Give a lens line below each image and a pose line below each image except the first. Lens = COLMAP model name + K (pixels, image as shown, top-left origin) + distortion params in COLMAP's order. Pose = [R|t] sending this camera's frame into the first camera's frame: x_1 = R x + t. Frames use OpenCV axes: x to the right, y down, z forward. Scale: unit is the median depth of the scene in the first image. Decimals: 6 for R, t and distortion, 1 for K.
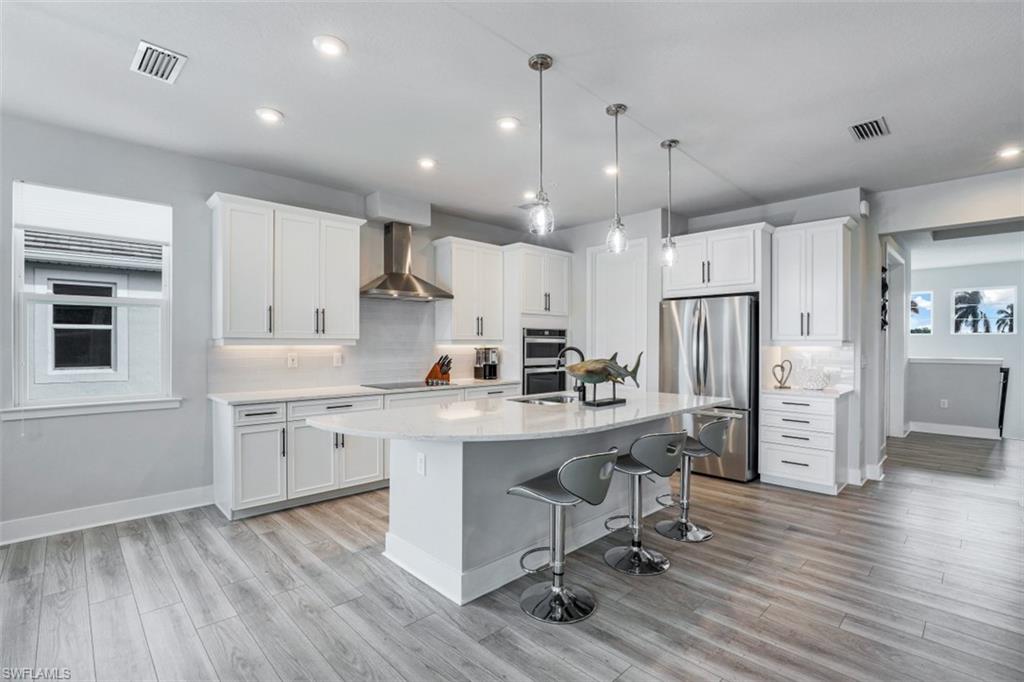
lens RADIAL K [[451.1, 0, 512.0], [0, 451.1, 341.0], [0, 0, 1]] dist [0.002671, 0.000056]
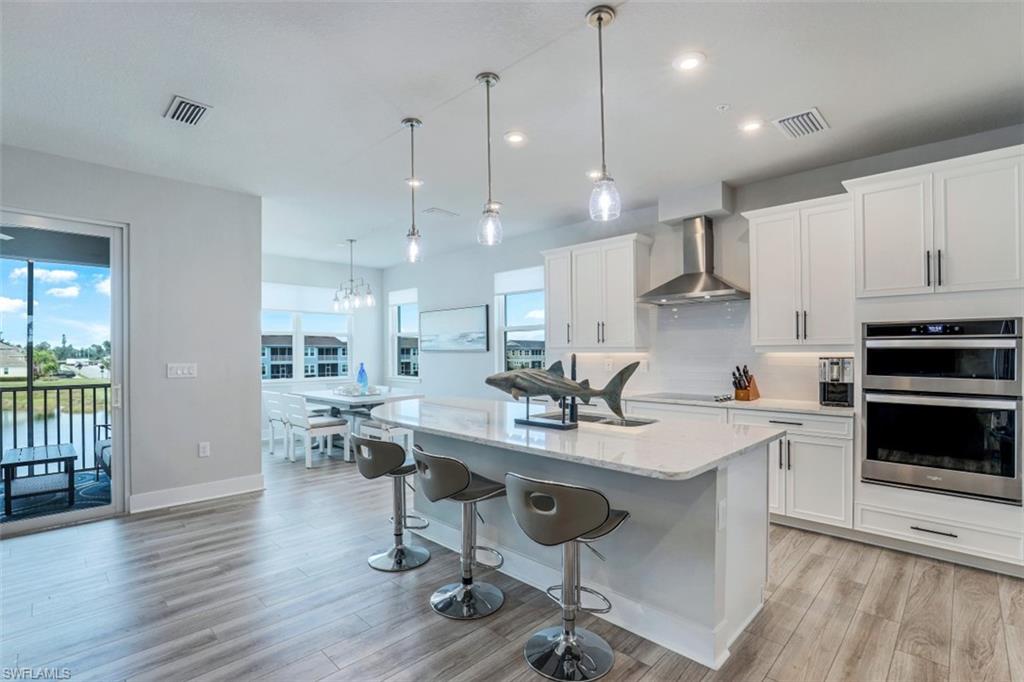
lens RADIAL K [[451.9, 0, 510.8], [0, 451.9, 351.9], [0, 0, 1]] dist [-0.003462, -0.000328]
pose [[0.083785, -0.001788, -0.996482, 0.627327], [0.010994, 0.999939, -0.000869, 0.004233], [0.996423, -0.010882, 0.083800, 0.552081]]
